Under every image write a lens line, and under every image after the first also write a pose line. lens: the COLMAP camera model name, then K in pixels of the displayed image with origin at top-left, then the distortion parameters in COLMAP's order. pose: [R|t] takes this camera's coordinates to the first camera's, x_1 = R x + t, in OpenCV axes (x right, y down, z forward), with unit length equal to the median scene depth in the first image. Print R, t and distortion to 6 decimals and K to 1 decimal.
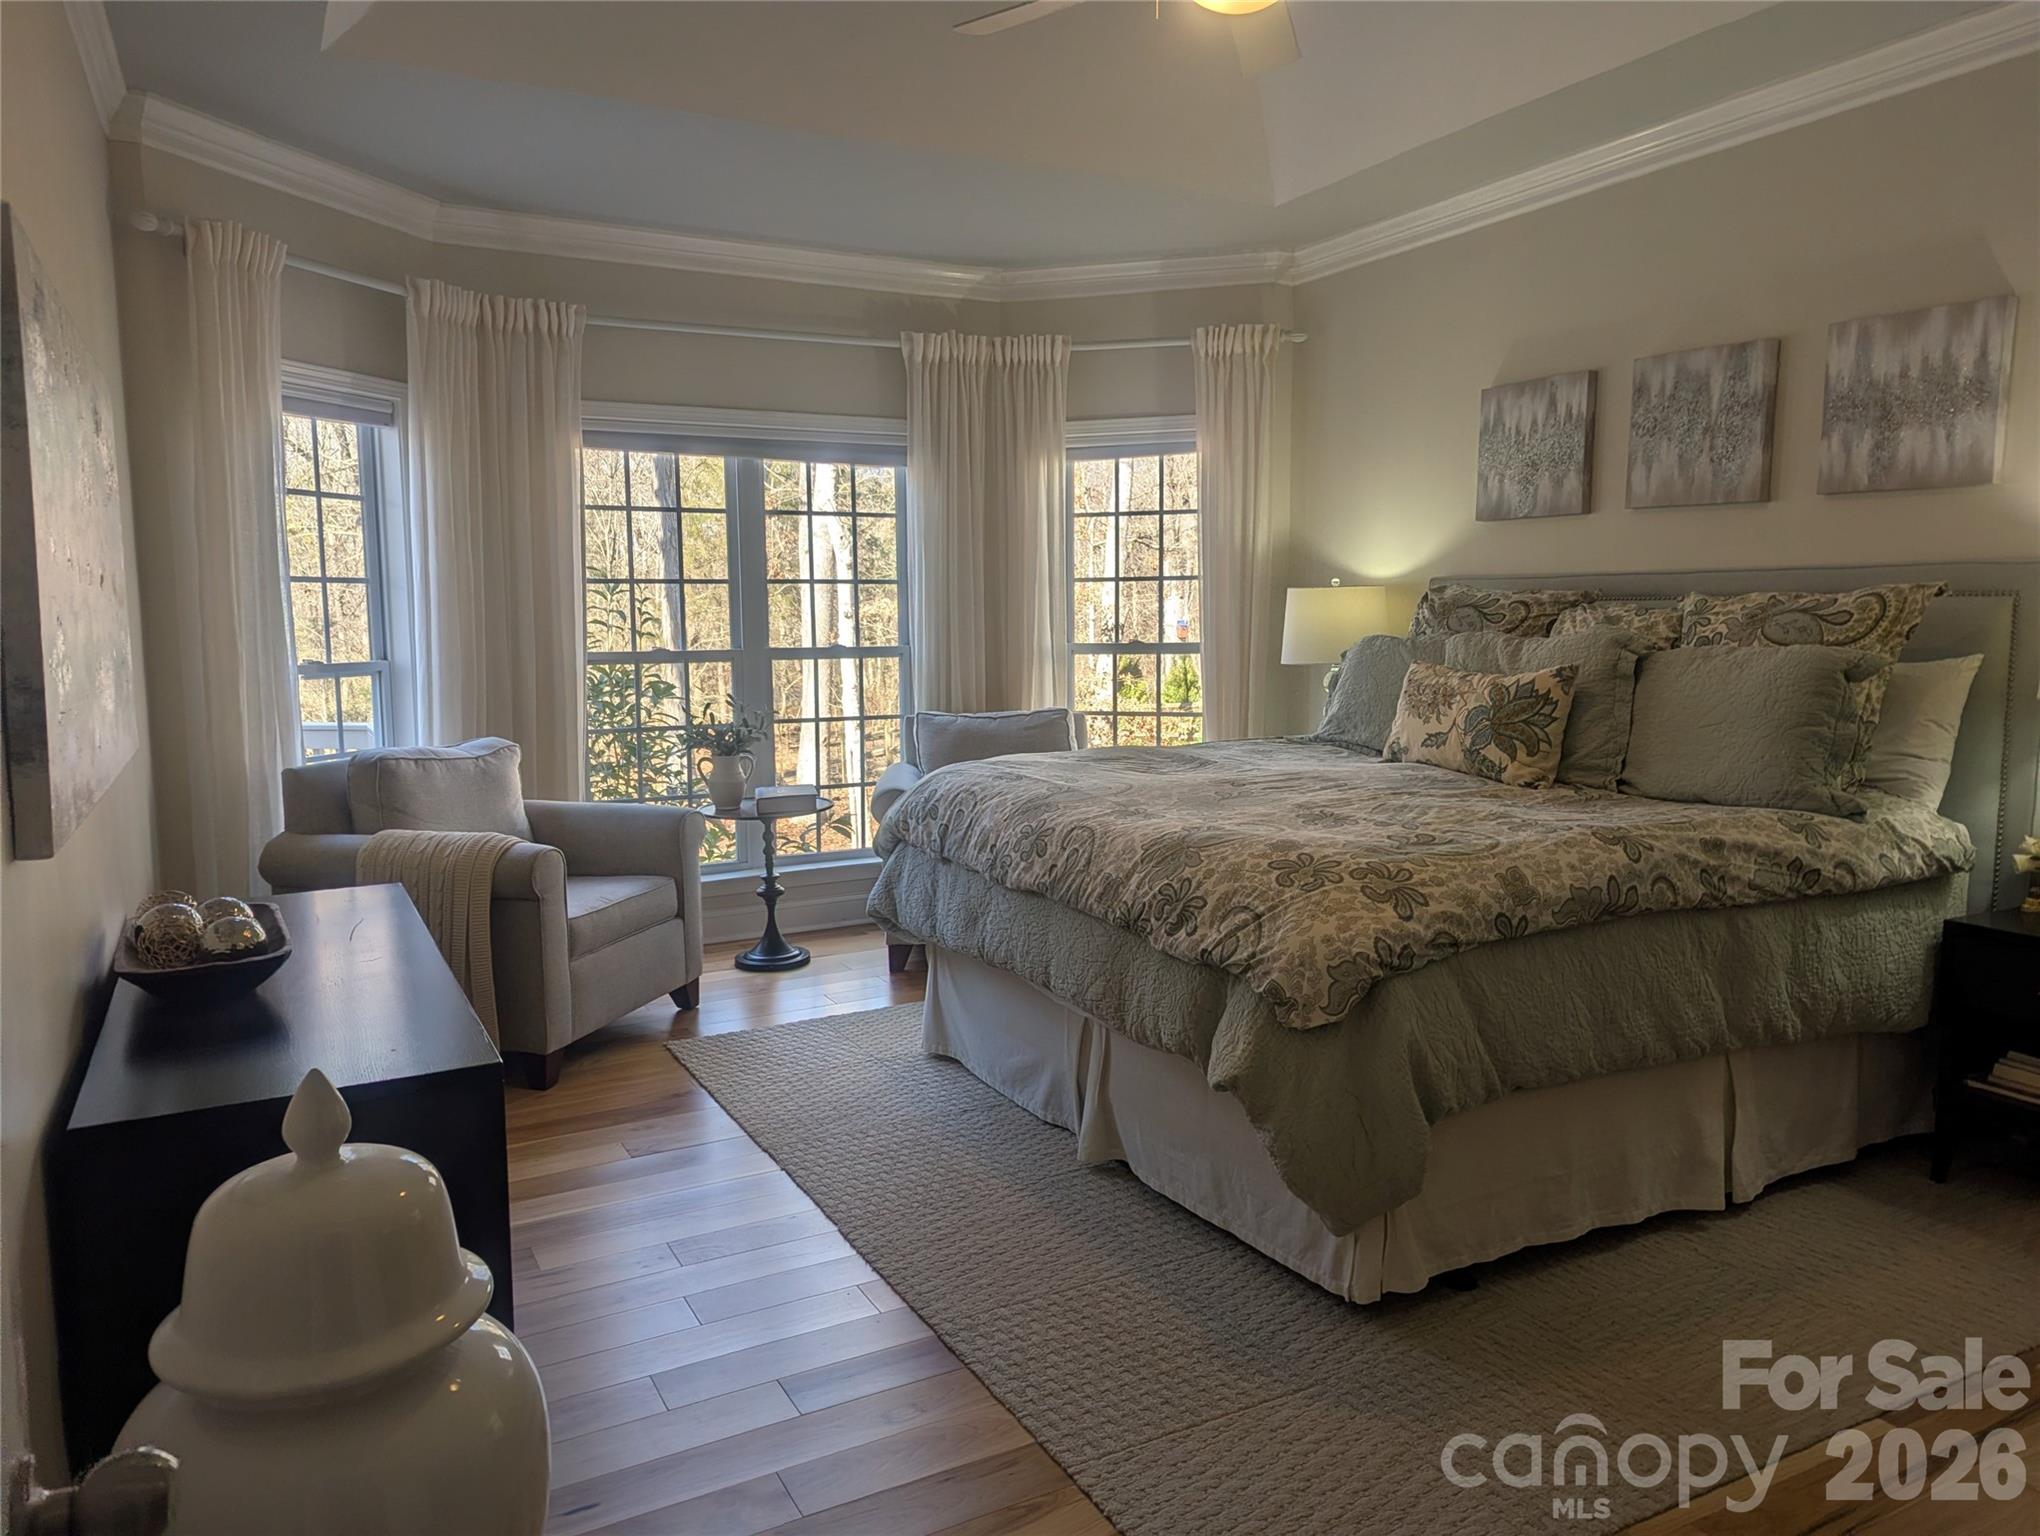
lens RADIAL K [[1432.0, 0, 1024.0], [0, 1432.0, 758.9], [0, 0, 1]] dist [0.052435, -0.044222]
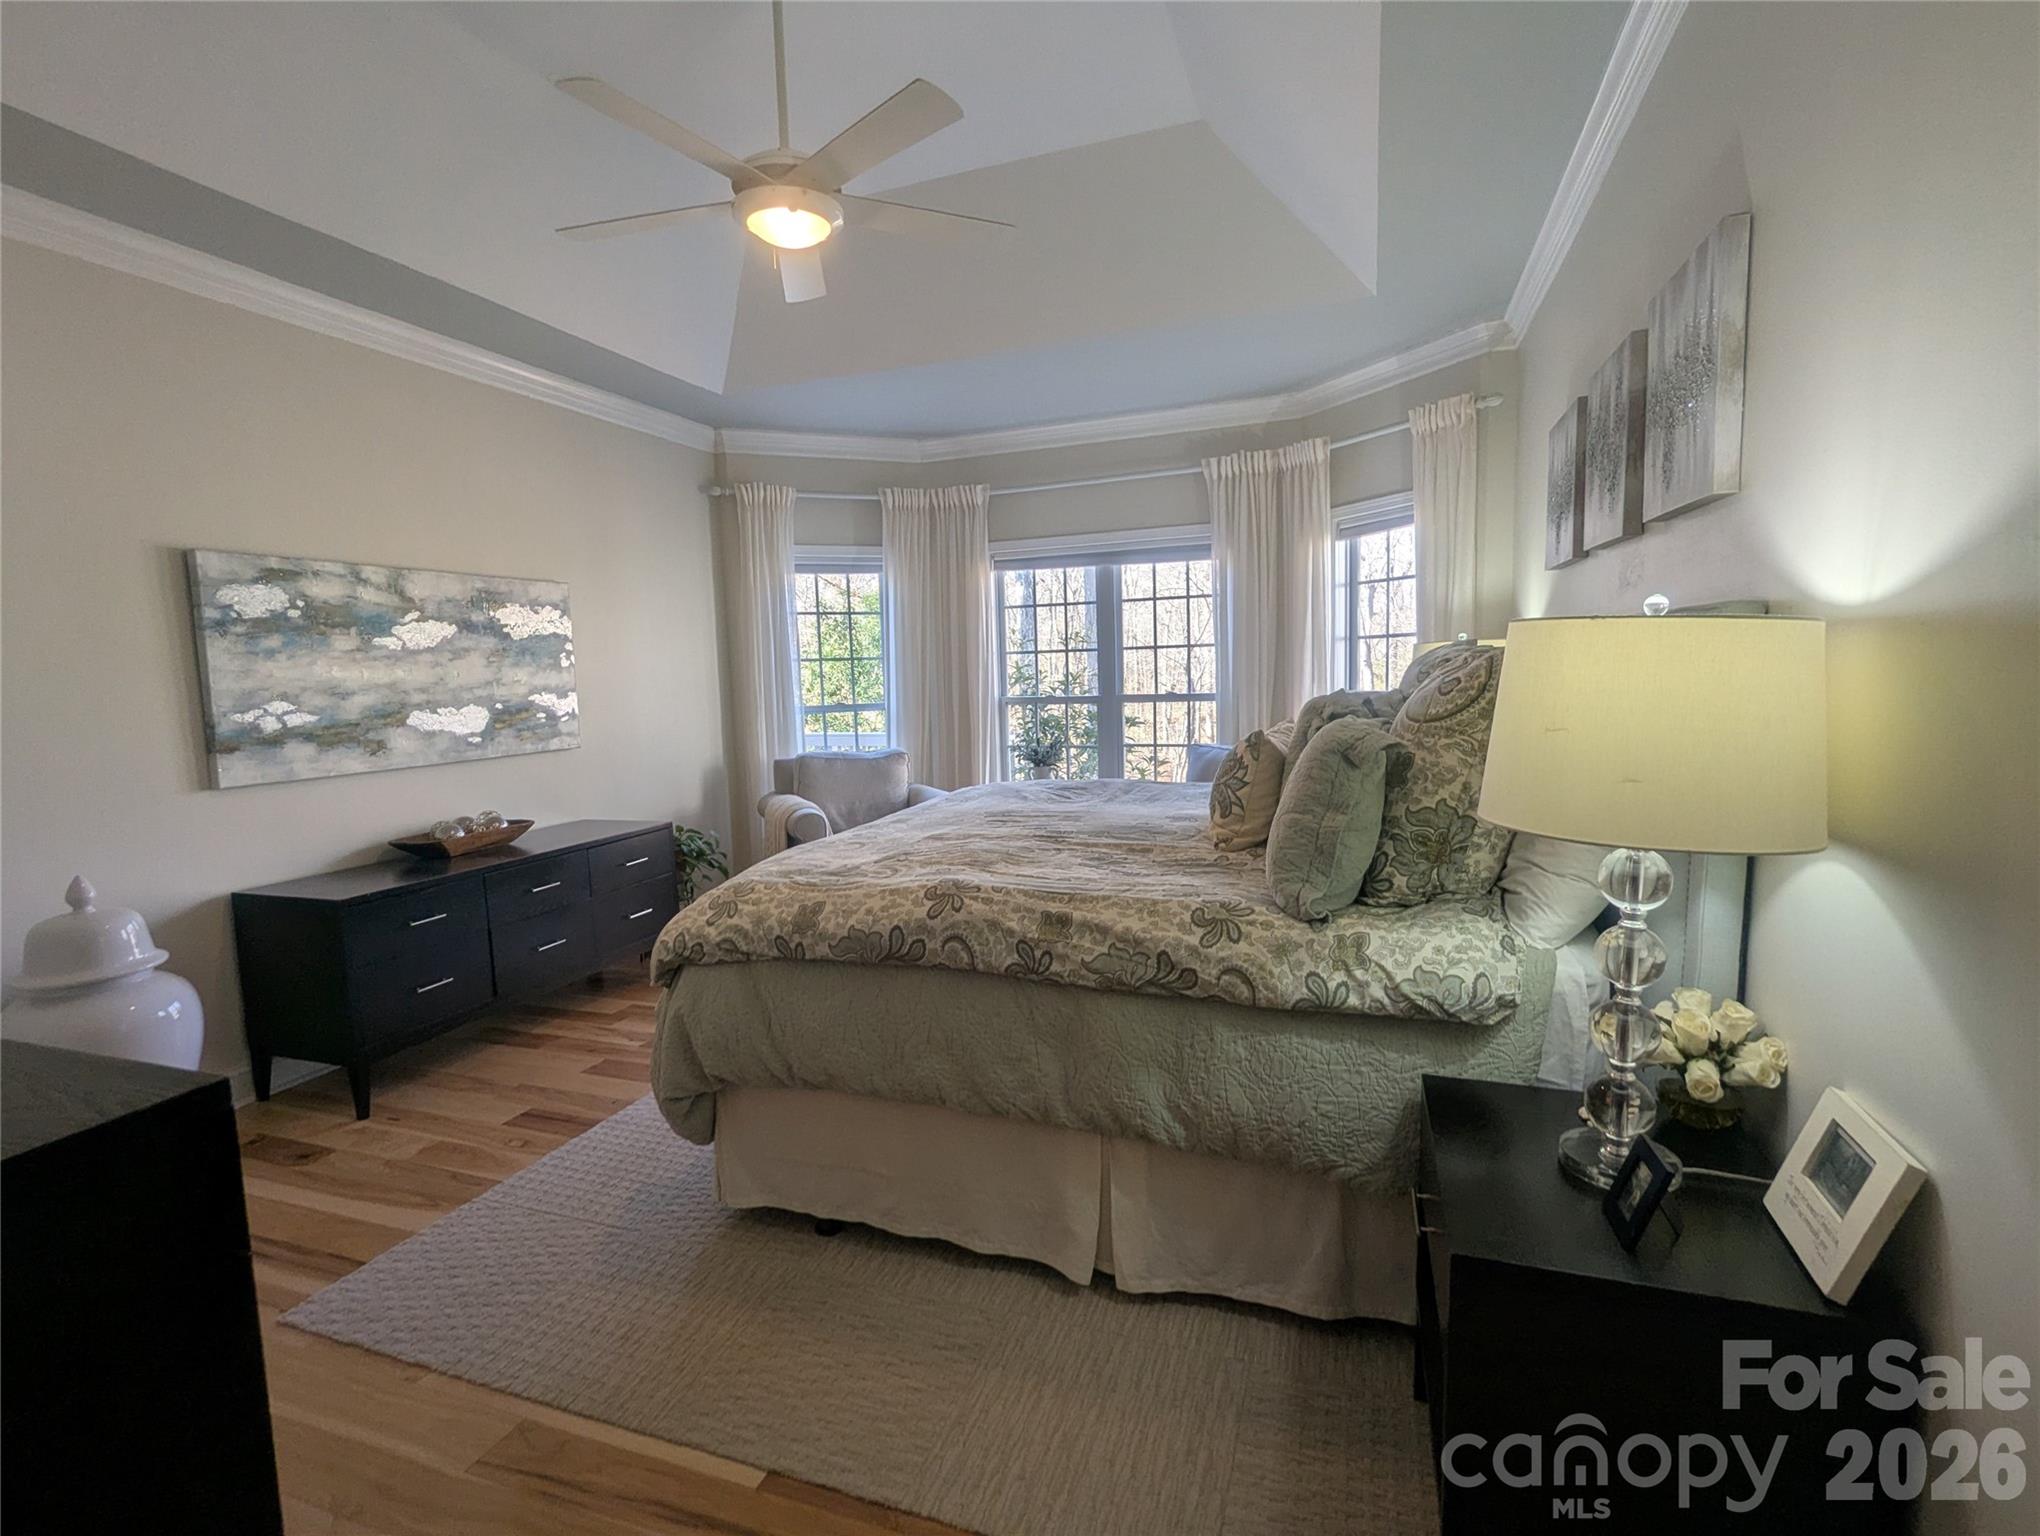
lens RADIAL K [[971.1, 0, 1028.0], [0, 971.1, 767.3], [0, 0, 1]] dist [-0.007902, 0.002409]
pose [[0.664167, 0.064366, -0.744808, 0.789444], [-0.053056, 0.997833, 0.038920, -0.058387], [0.745699, 0.013667, 0.666142, 0.442251]]
